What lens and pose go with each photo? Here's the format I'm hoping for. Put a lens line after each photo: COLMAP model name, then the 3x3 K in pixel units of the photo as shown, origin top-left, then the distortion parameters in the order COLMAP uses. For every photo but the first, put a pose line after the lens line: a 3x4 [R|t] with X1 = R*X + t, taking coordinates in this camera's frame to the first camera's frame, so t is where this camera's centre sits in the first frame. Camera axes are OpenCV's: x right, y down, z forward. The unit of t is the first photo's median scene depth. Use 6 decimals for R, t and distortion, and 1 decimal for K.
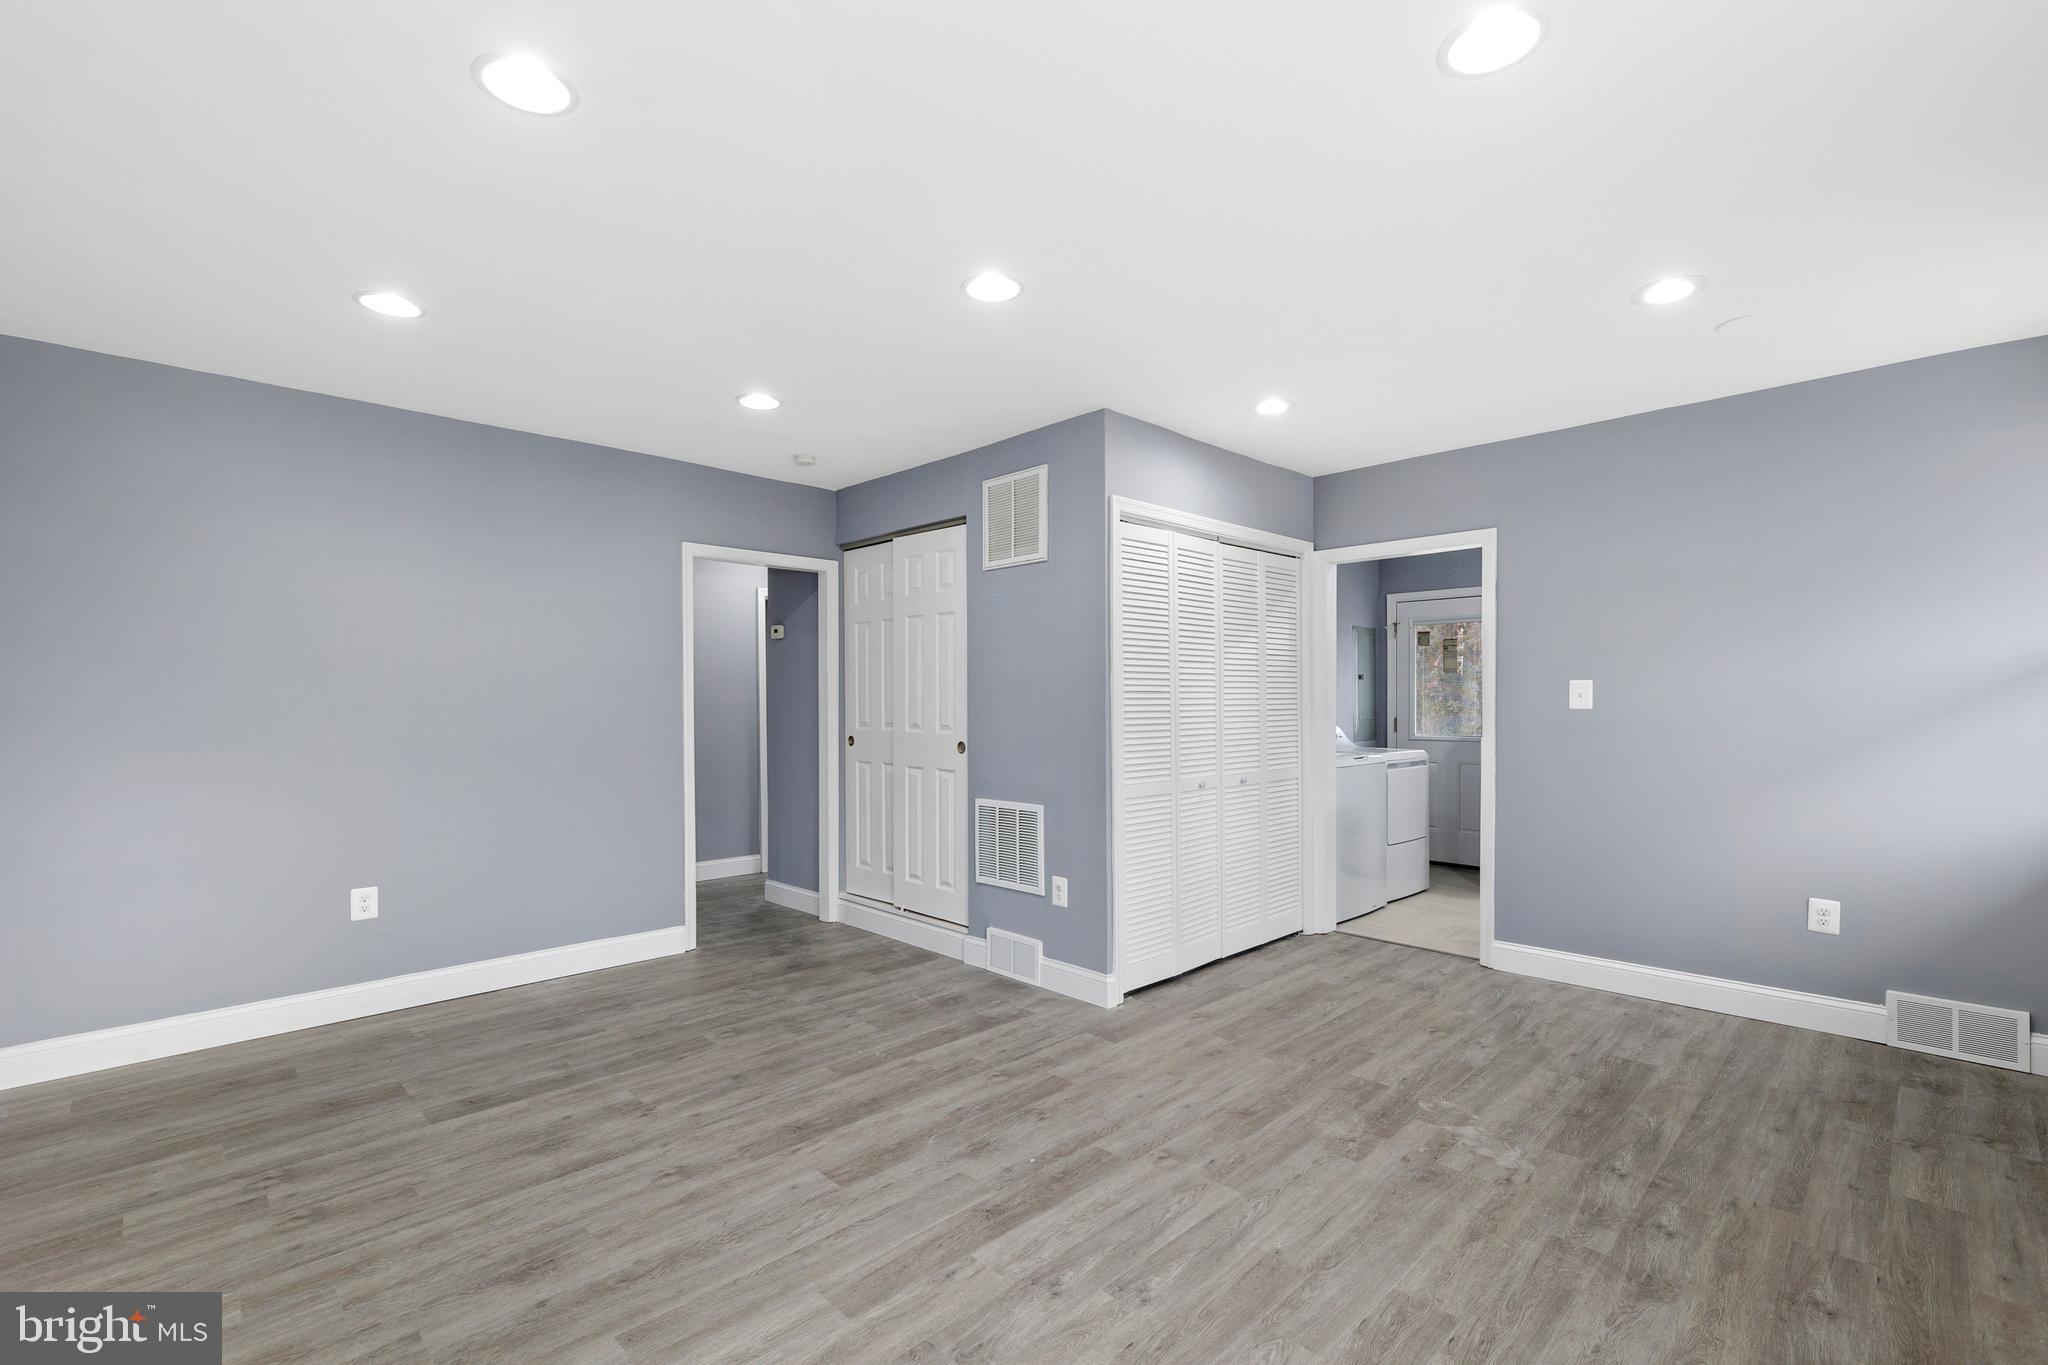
lens RADIAL K [[912.1, 0, 1065.1], [0, 912.1, 700.3], [0, 0, 1]] dist [-0.007699, 0.002032]
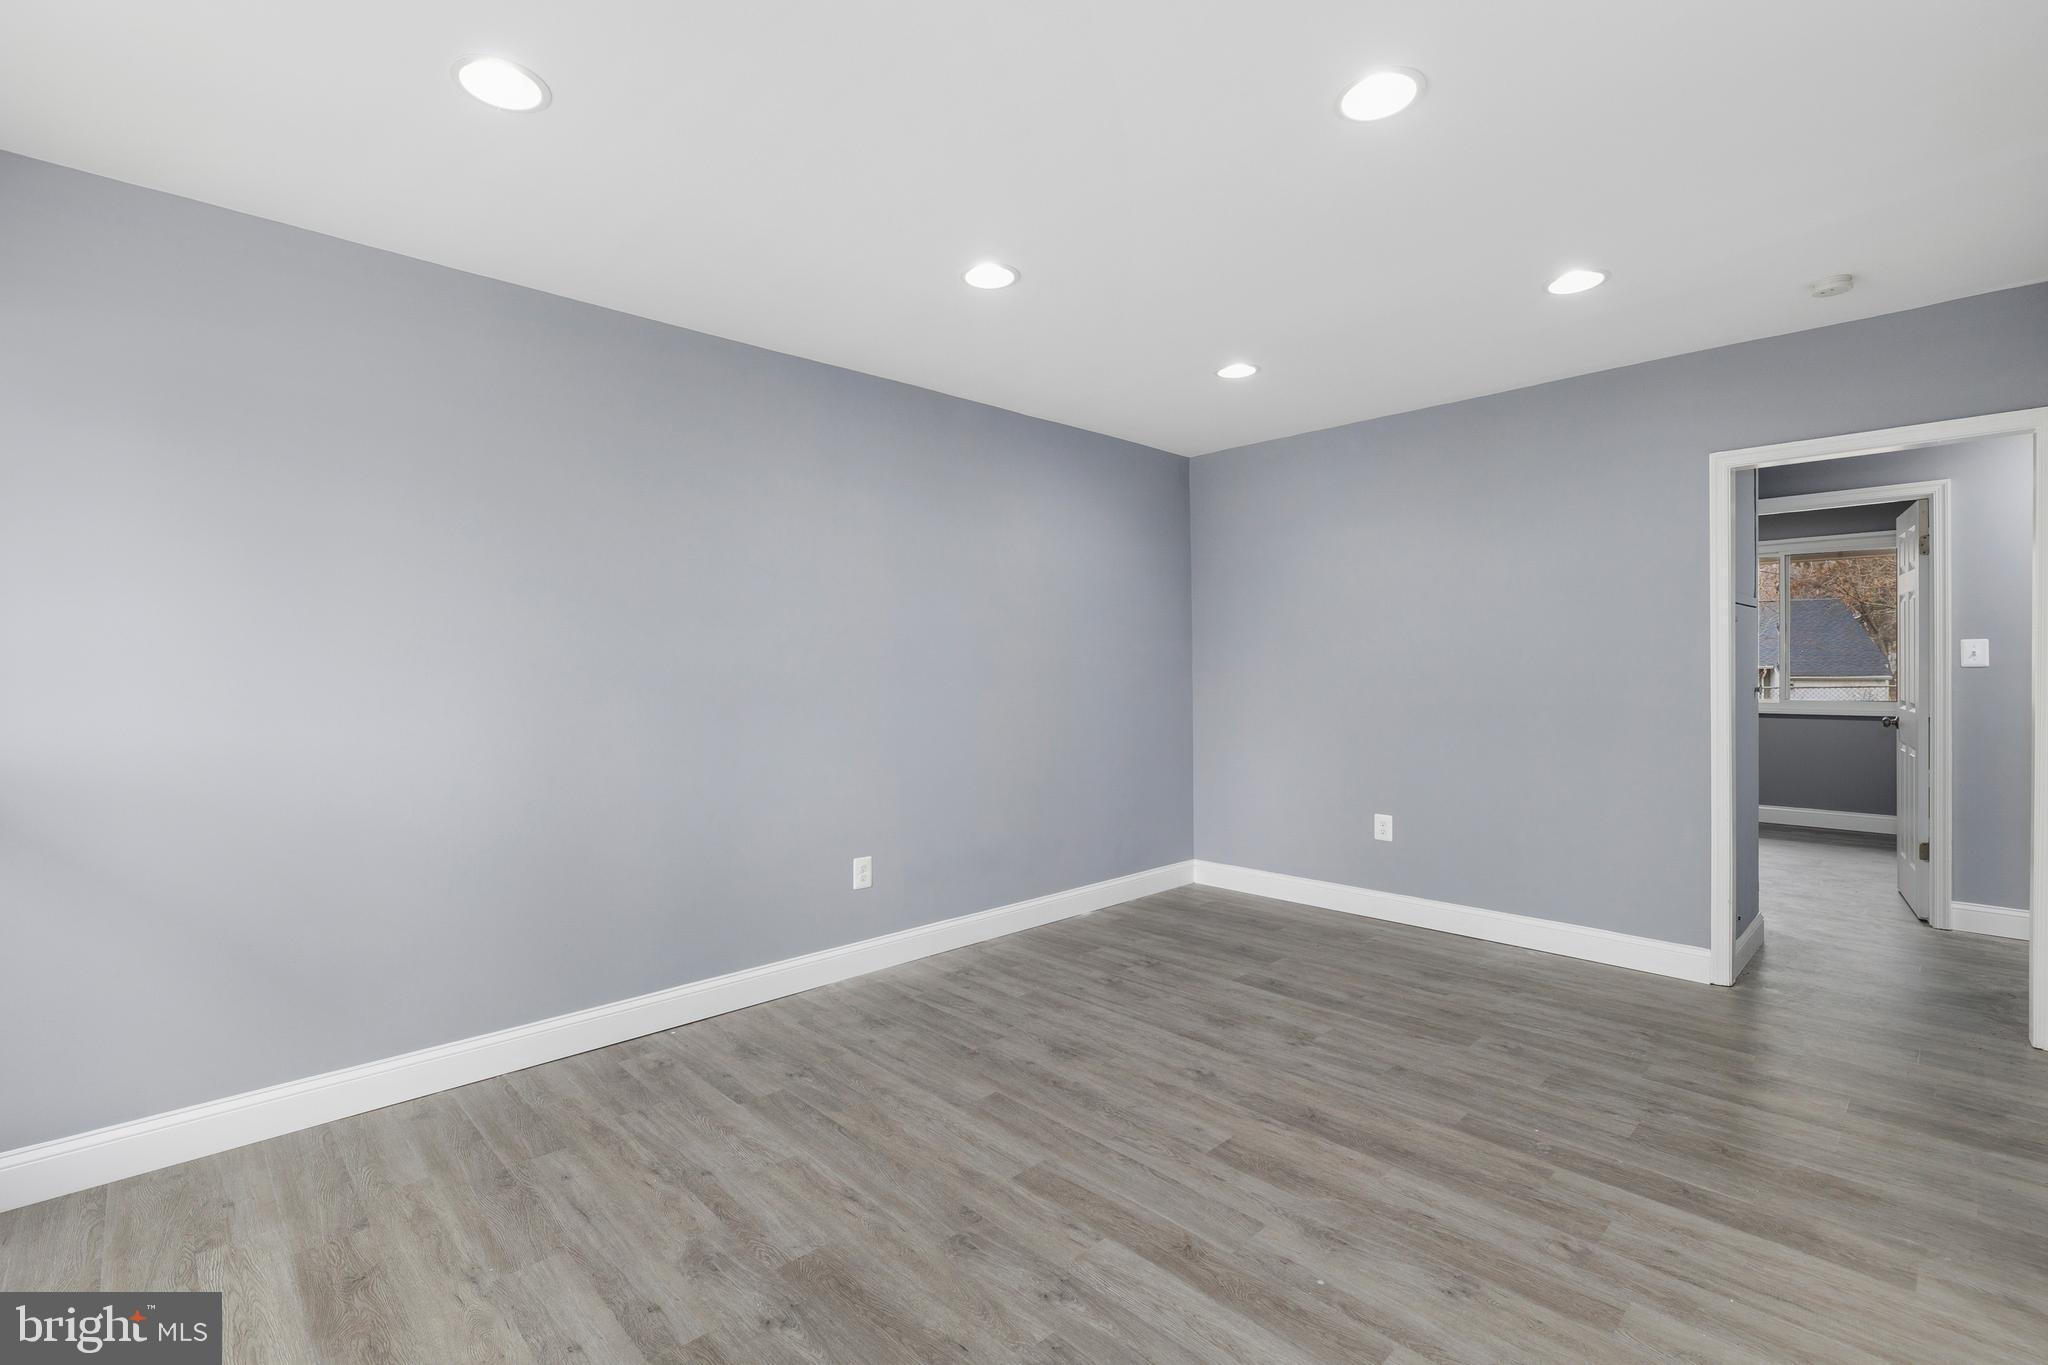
lens RADIAL K [[912.1, 0, 974.8], [0, 912.1, 657.6], [0, 0, 1]] dist [-0.007699, 0.002032]
pose [[-0.066996, -0.008187, -0.997720, 0.611084], [0.006887, 0.999939, -0.008668, -0.000805], [0.997729, -0.007452, -0.066935, 0.647516]]
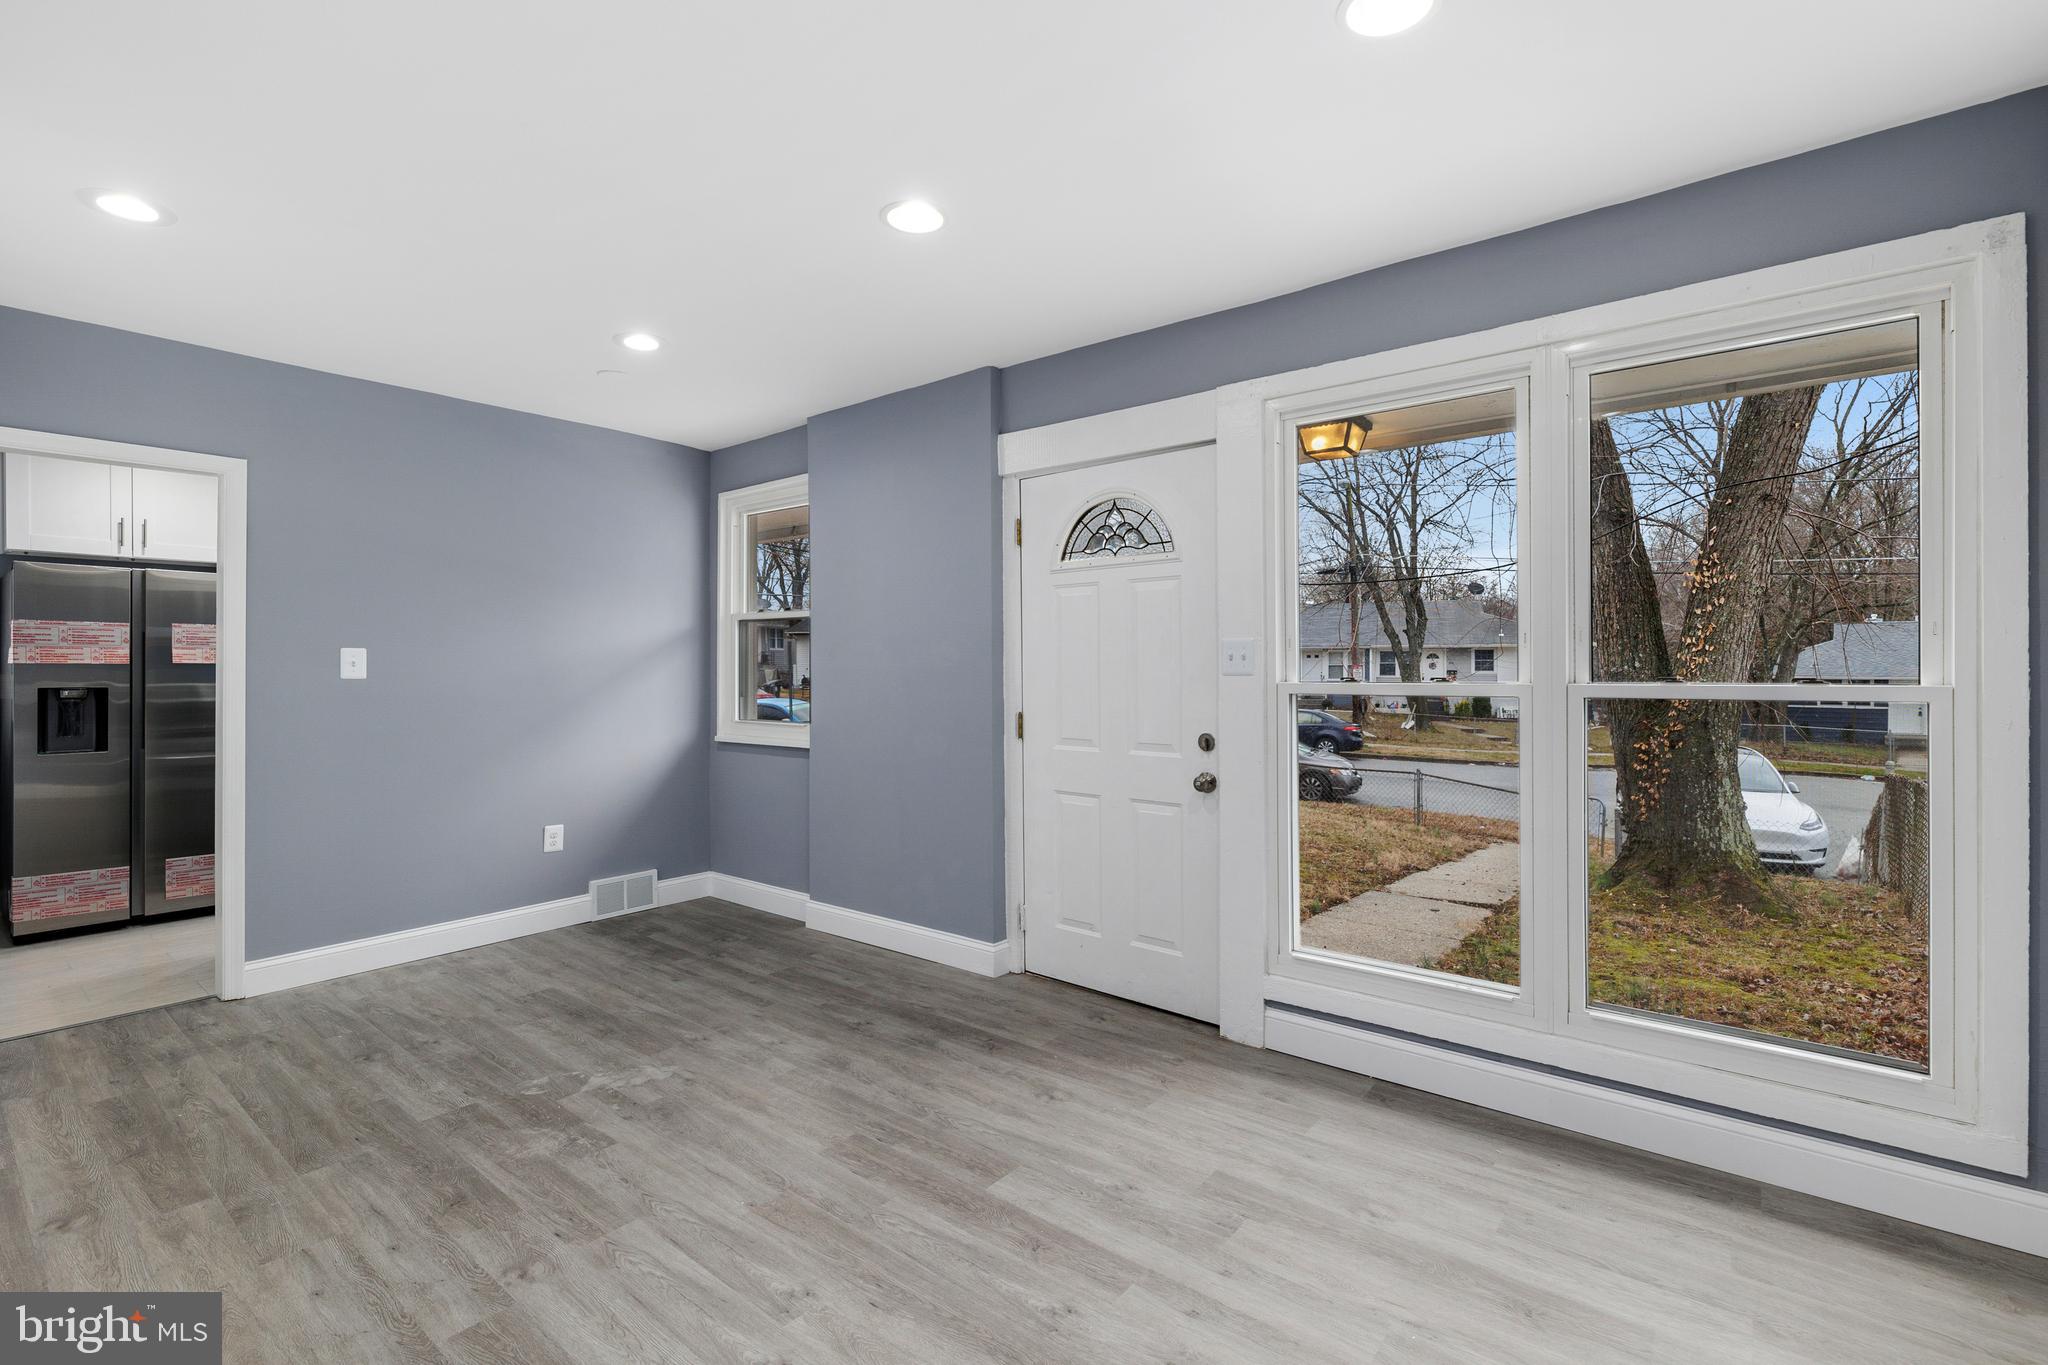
lens RADIAL K [[912.1, 0, 983.4], [0, 912.1, 674.2], [0, 0, 1]] dist [-0.007699, 0.002032]
pose [[-0.072043, -0.003615, 0.997395, -0.562144], [0.005021, 0.999979, 0.003987, 0.005375], [-0.997389, 0.005296, -0.072024, 0.567850]]
